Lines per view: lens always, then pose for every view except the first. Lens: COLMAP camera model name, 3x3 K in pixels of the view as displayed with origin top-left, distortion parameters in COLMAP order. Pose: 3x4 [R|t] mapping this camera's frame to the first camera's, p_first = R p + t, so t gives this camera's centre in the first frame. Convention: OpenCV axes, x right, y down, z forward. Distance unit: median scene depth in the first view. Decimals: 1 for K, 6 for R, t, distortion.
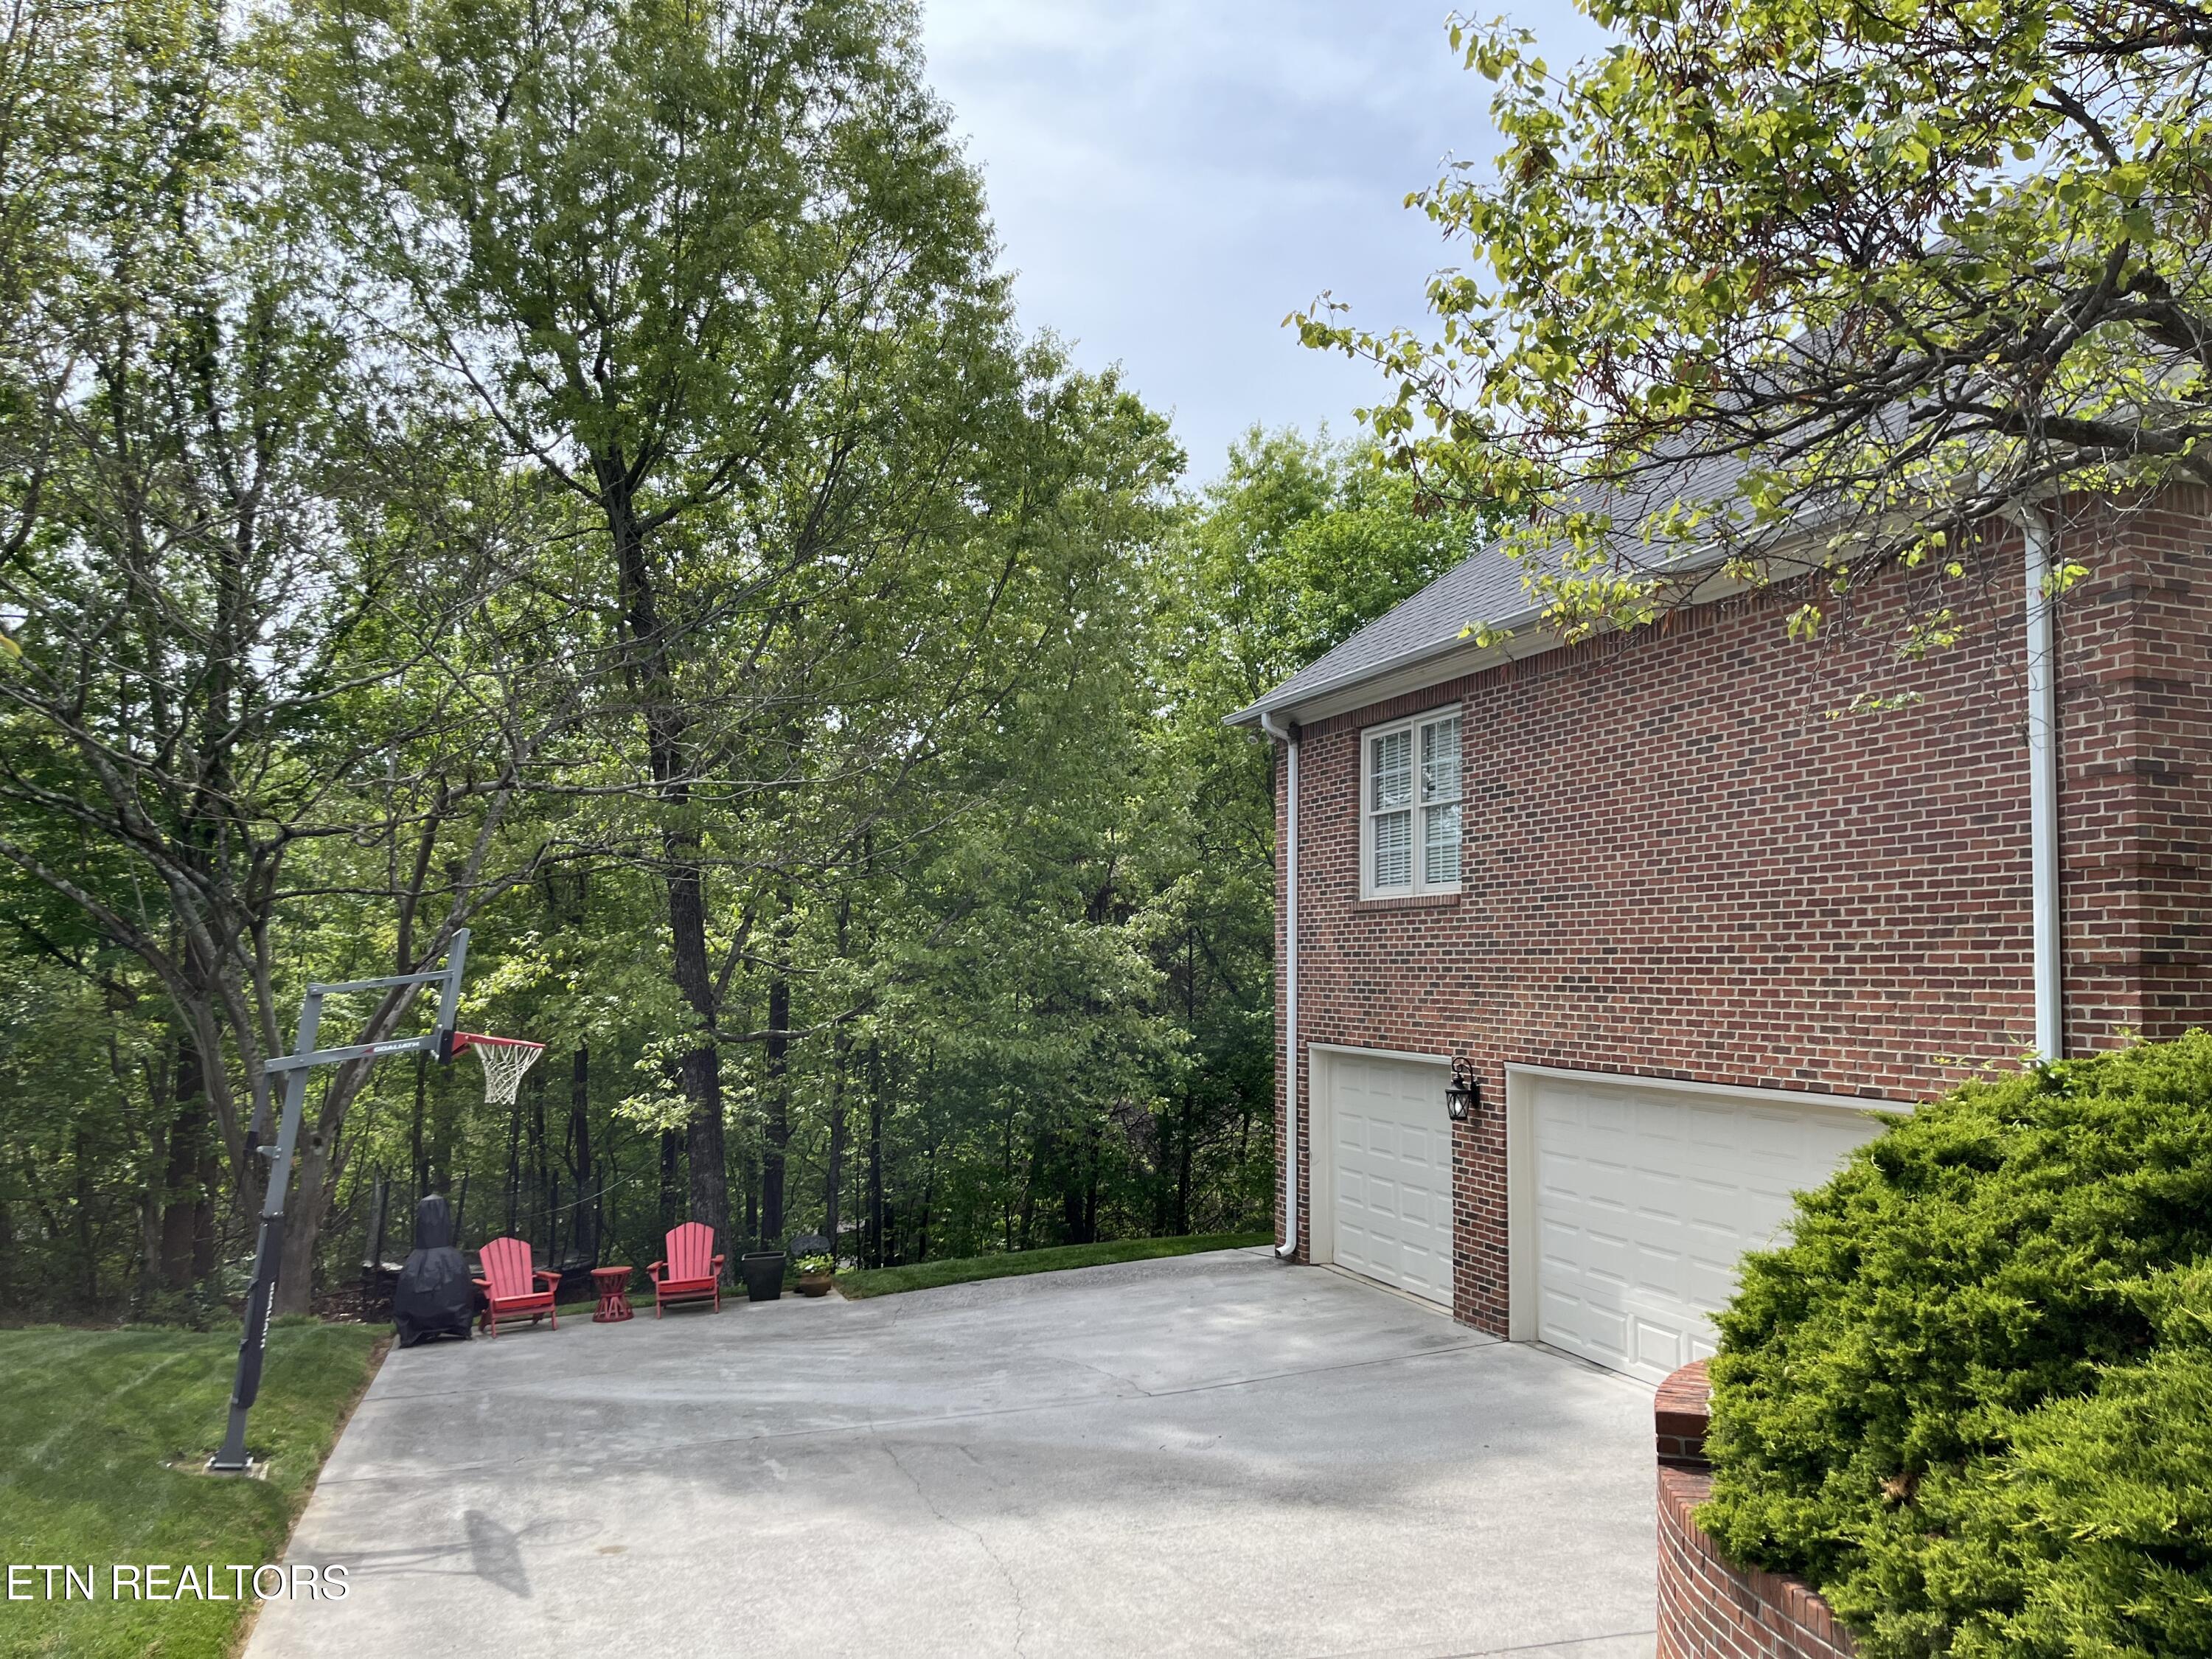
lens RADIAL K [[1677.9, 0, 1105.5], [0, 1677.9, 831.1], [0, 0, 1]] dist [0.062604, -0.018294]
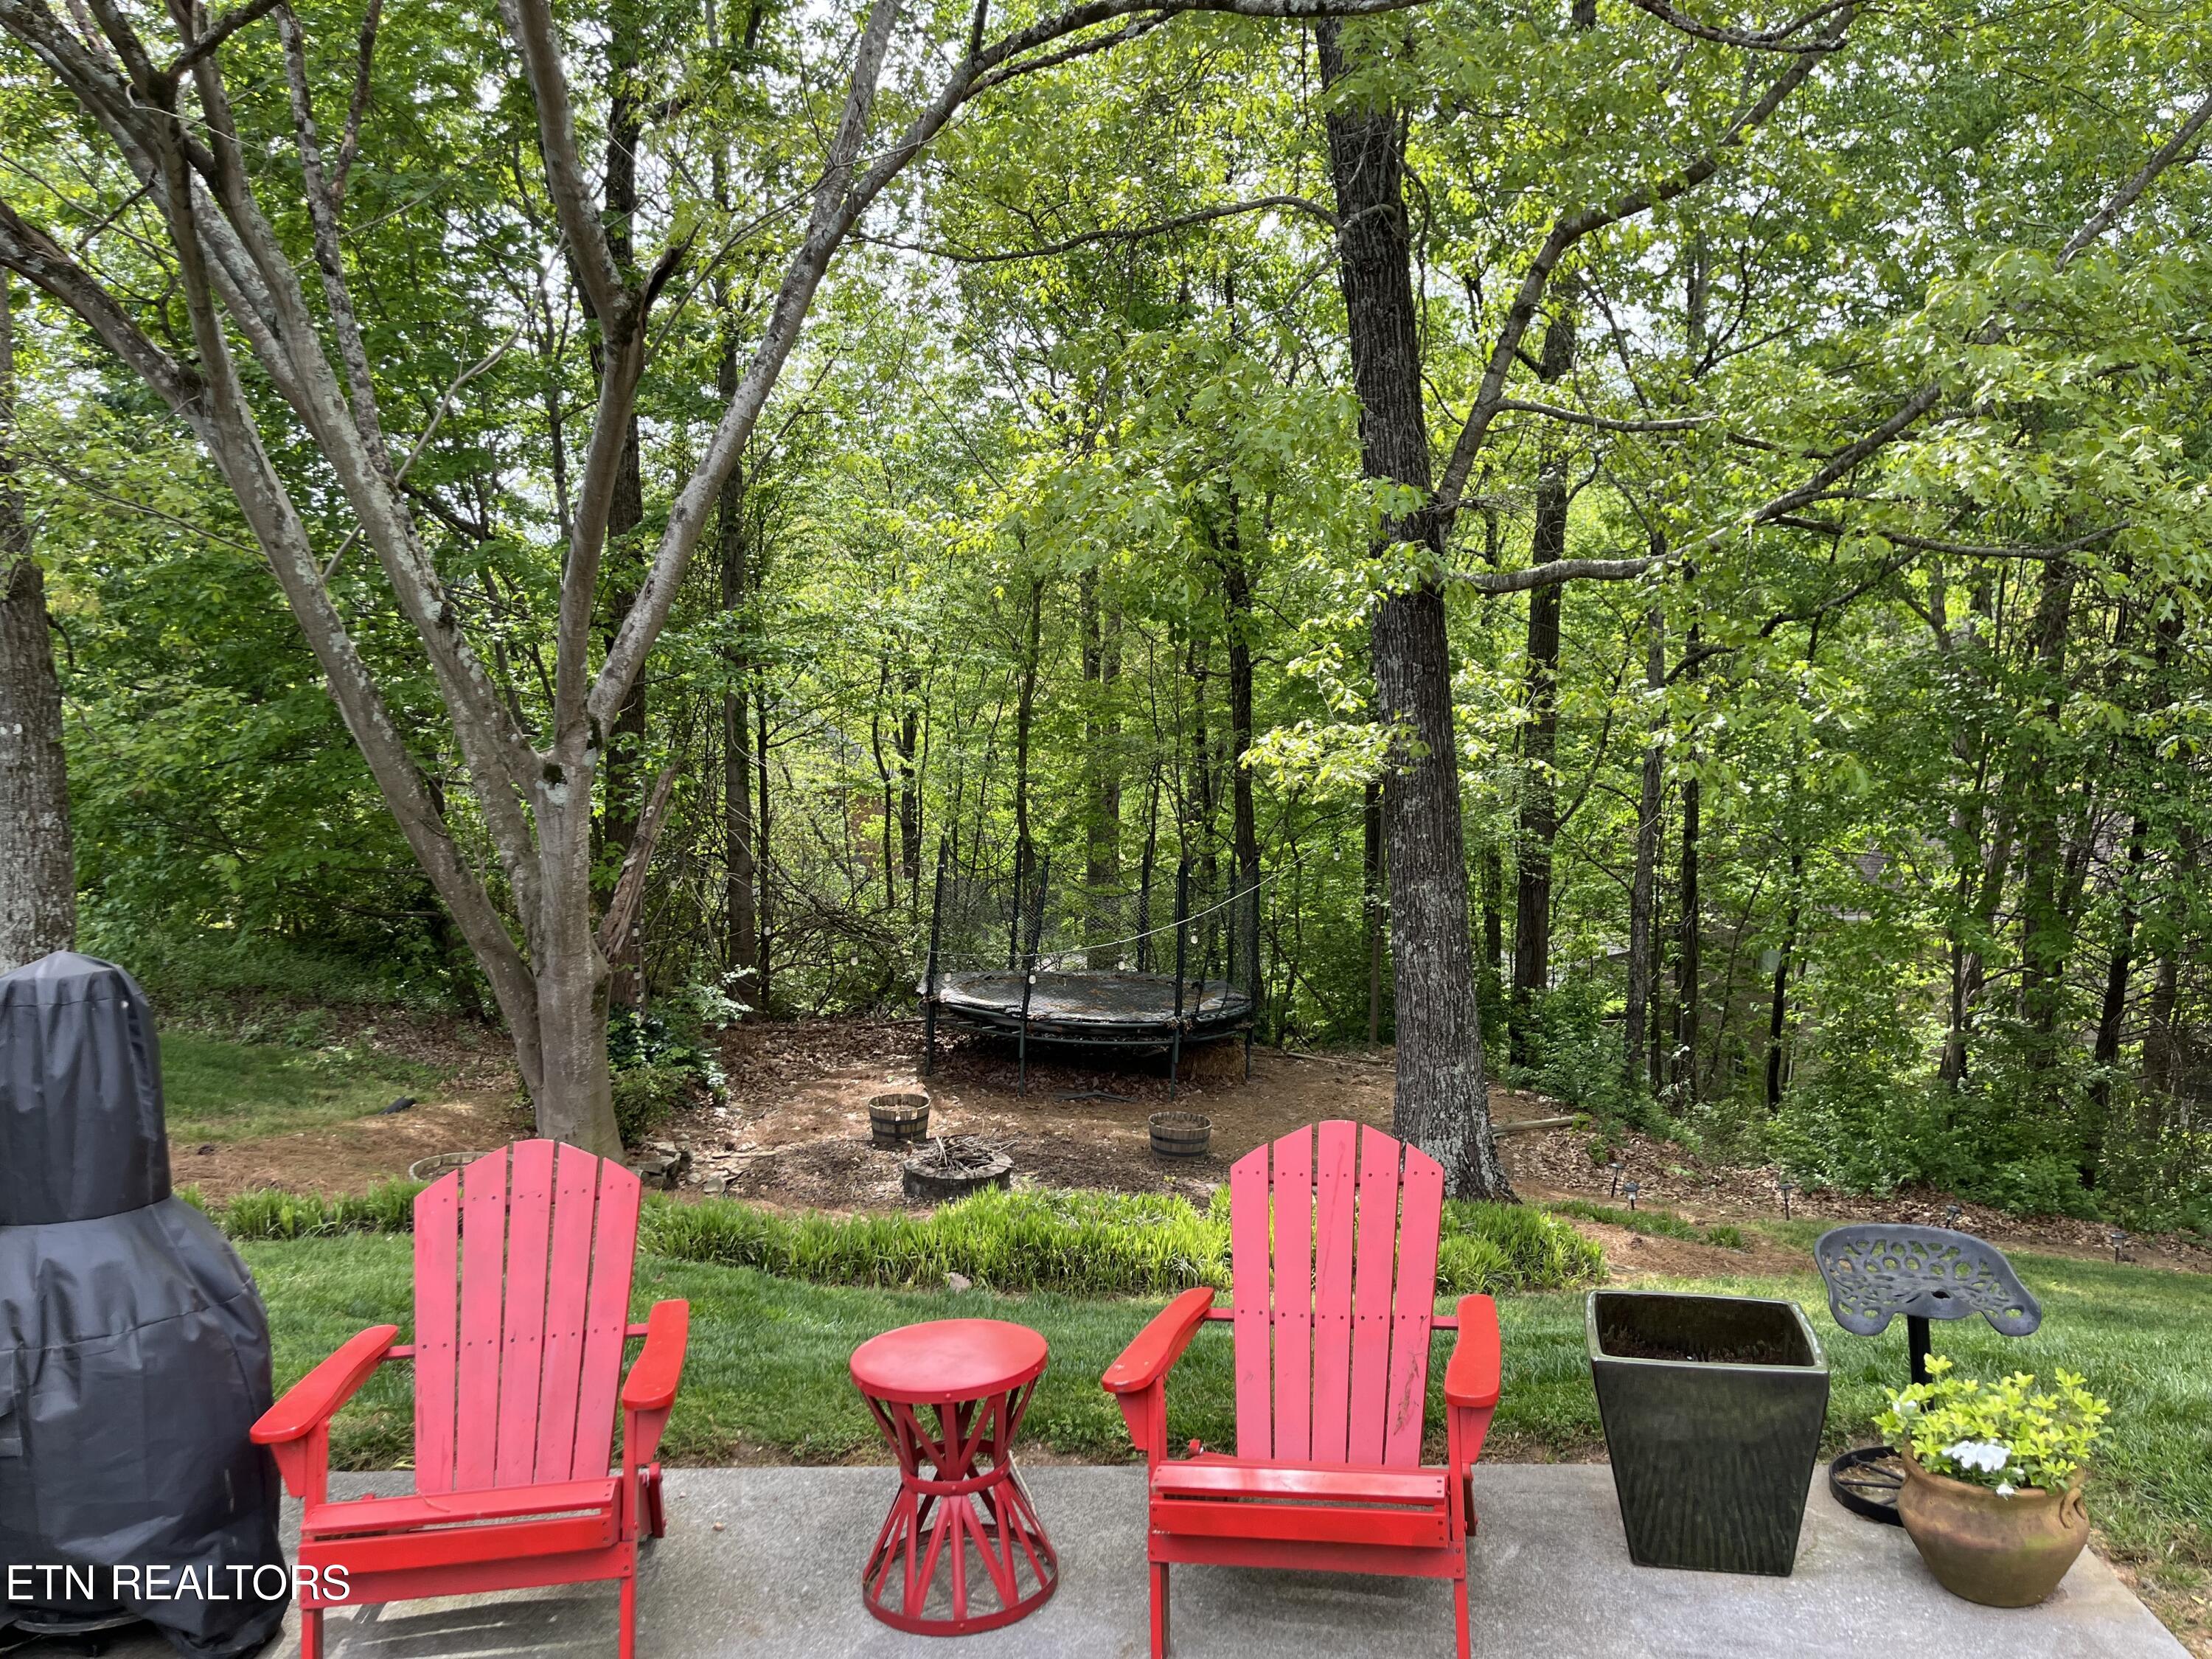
lens RADIAL K [[1677.9, 0, 1106.7], [0, 1677.9, 832.1], [0, 0, 1]] dist [0.062604, -0.018294]
pose [[0.910191, 0.028287, -0.413222, -0.118134], [0.045159, 0.984940, 0.166895, 0.102090], [0.411720, -0.170566, 0.895206, 0.518989]]
